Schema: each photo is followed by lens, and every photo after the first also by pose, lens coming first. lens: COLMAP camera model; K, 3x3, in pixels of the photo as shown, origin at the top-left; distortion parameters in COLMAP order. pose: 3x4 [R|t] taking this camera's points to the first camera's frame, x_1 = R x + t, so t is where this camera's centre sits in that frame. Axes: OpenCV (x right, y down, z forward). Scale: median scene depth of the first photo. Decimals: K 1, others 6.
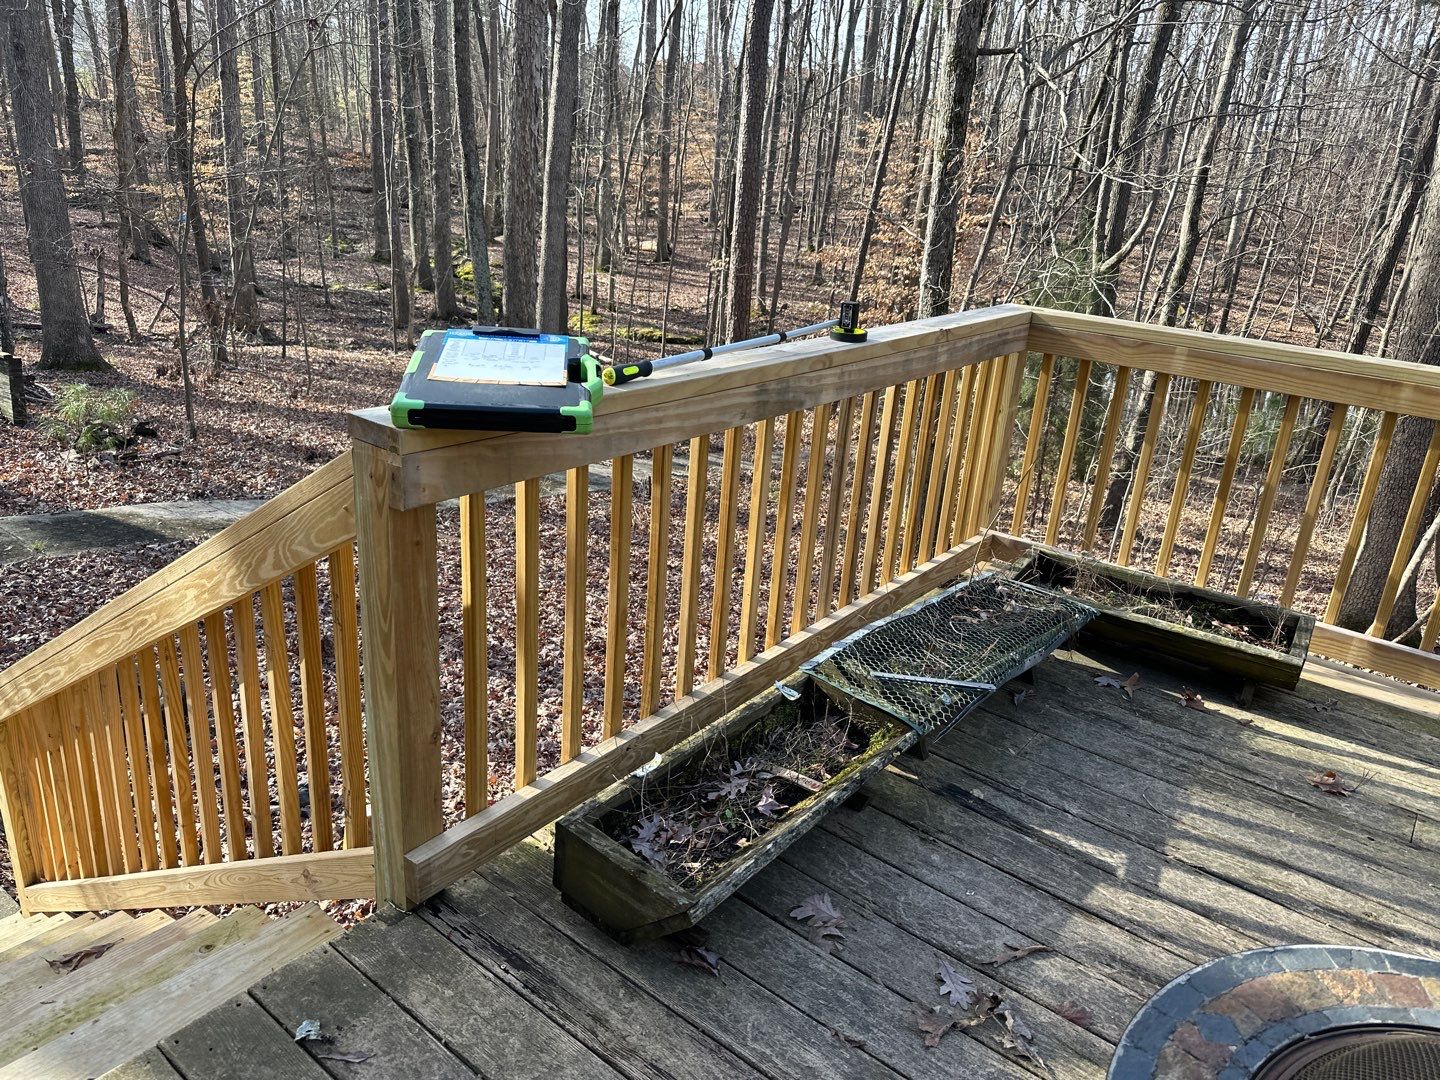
lens RADIAL K [[1012.0, 0, 713.6], [0, 1012.0, 545.1], [0, 0, 1]] dist [0.060569, -0.079497]
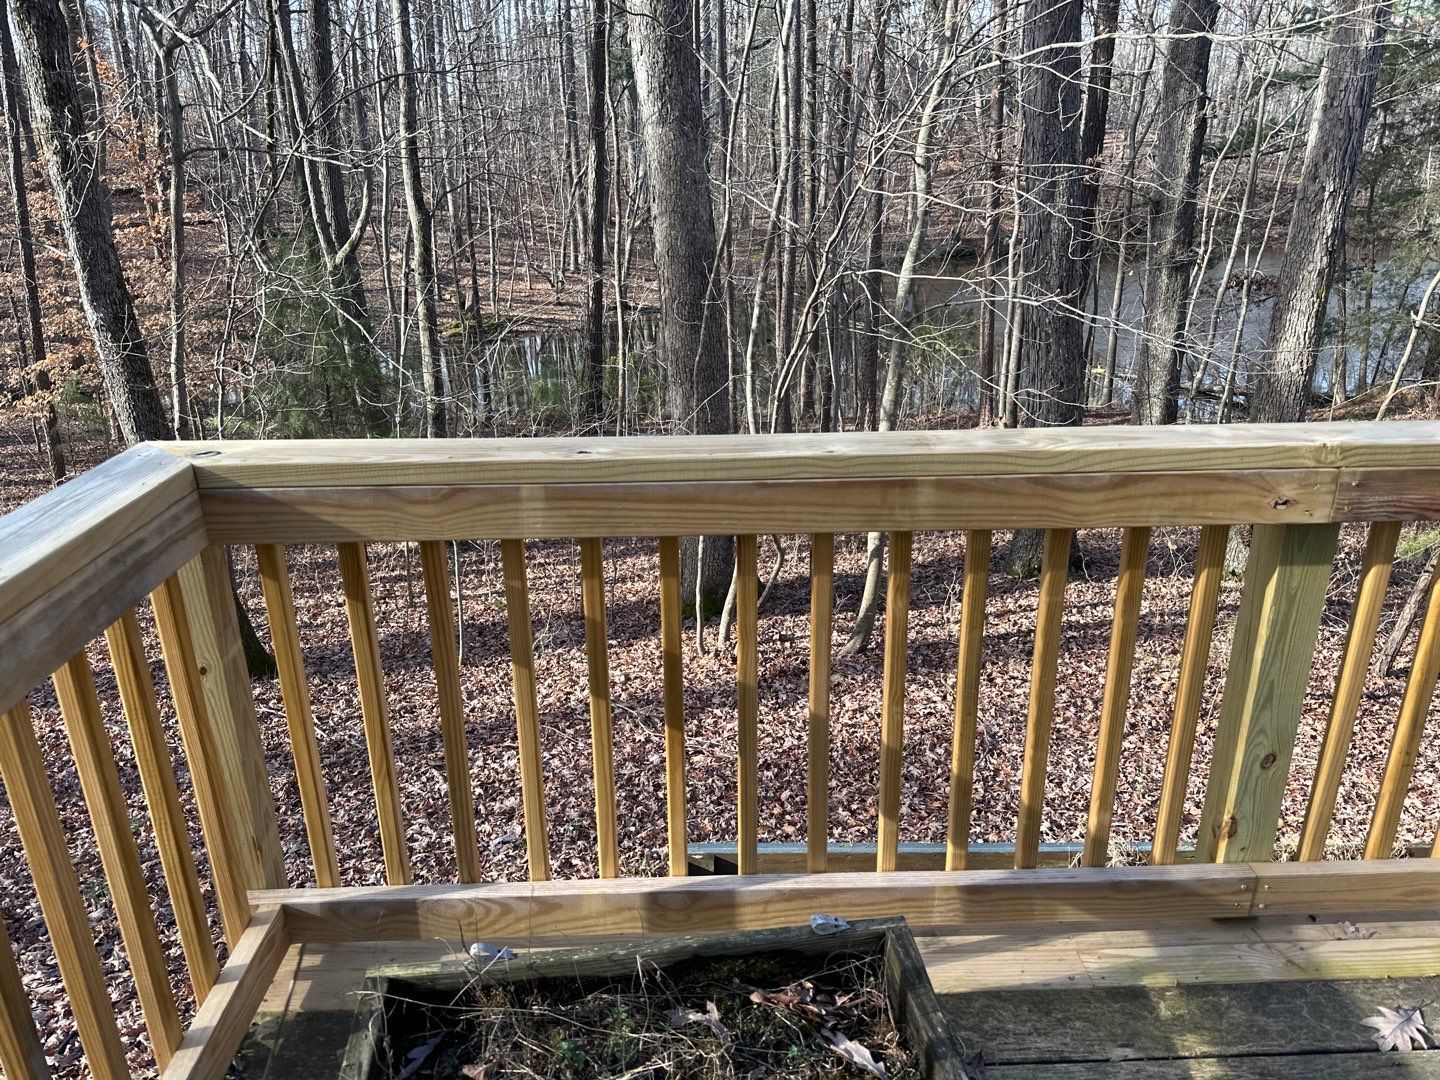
lens RADIAL K [[995.7, 0, 704.4], [0, 995.7, 541.5], [0, 0, 1]] dist [0.069187, -0.086708]
pose [[0.766305, -0.296950, 0.569734, 0.056284], [0.286842, 0.951620, 0.110185, -0.045332], [-0.574890, 0.078988, 0.814410, 0.130934]]
